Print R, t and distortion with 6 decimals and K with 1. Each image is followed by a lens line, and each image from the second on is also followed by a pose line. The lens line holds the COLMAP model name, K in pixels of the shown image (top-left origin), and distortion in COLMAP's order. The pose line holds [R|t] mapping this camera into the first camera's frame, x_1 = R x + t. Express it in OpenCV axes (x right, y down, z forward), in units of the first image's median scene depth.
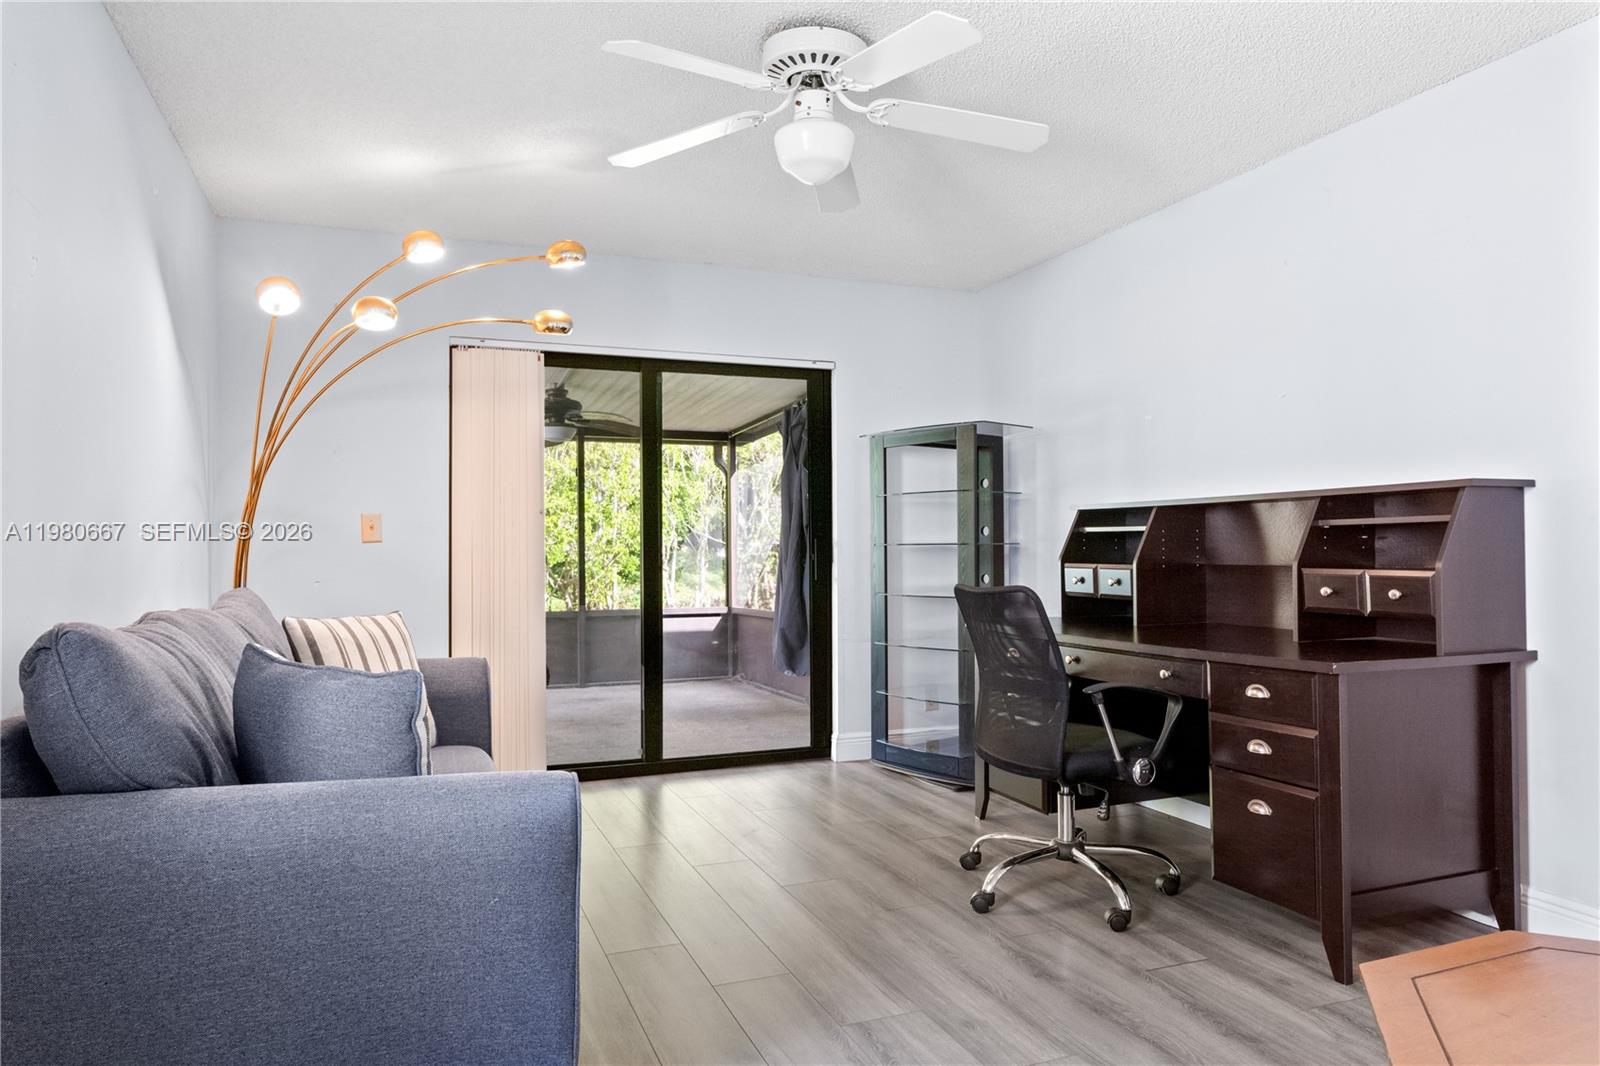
lens RADIAL K [[1009.8, 0, 769.5], [0, 1009.8, 529.4], [0, 0, 1]] dist [-0.005518, 0.003042]
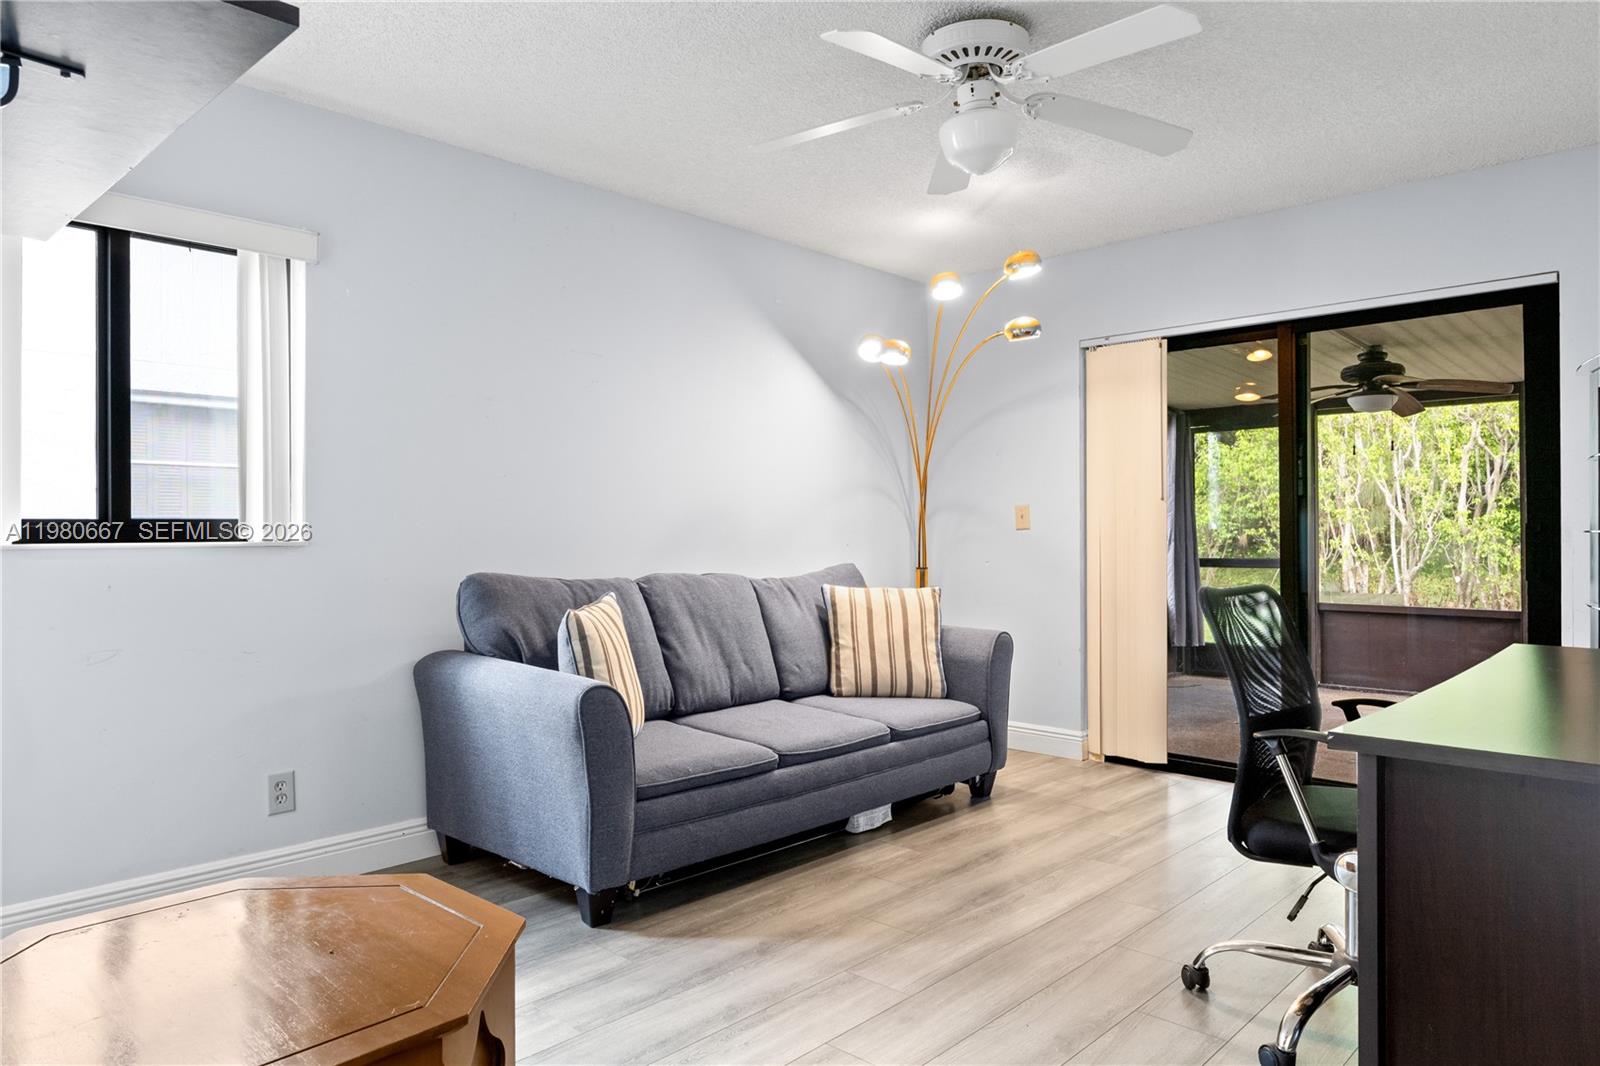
lens RADIAL K [[1009.8, 0, 795.5], [0, 1009.8, 532.8], [0, 0, 1]] dist [-0.005518, 0.003042]
pose [[0.448933, 0.004410, -0.893555, 0.517971], [0.015505, 0.999799, 0.012724, -0.002117], [0.893431, -0.019567, 0.448774, 0.232206]]
